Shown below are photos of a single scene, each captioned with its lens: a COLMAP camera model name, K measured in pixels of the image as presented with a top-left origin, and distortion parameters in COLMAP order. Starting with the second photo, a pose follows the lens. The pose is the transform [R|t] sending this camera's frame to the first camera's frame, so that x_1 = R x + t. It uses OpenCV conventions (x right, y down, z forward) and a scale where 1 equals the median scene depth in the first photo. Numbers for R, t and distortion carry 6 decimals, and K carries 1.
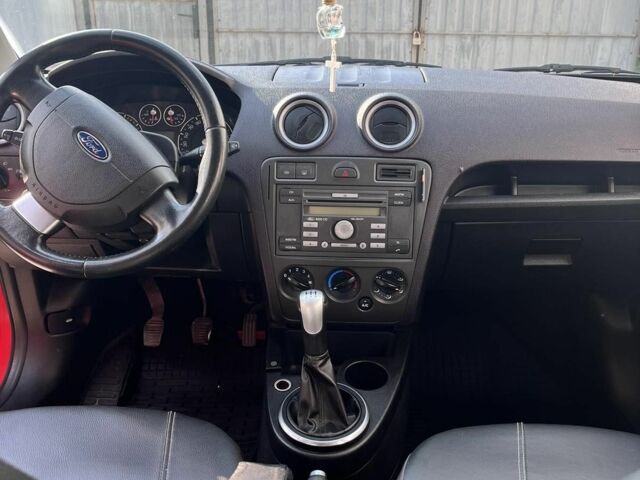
lens RADIAL K [[663.1, 0, 312.1], [0, 663.1, 241.3], [0, 0, 1]] dist [0.025730, -0.024211]
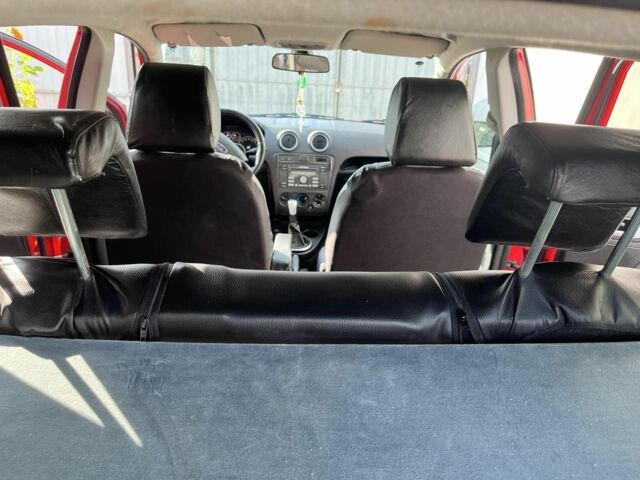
lens RADIAL K [[492.8, 0, 321.1], [0, 492.8, 255.0], [0, 0, 1]] dist [0.001460, -0.002137]
pose [[0.993499, -0.001417, 0.113831, -0.114090], [-0.005526, 0.998144, 0.060655, 0.171966], [-0.113706, -0.060889, 0.991647, -1.088560]]
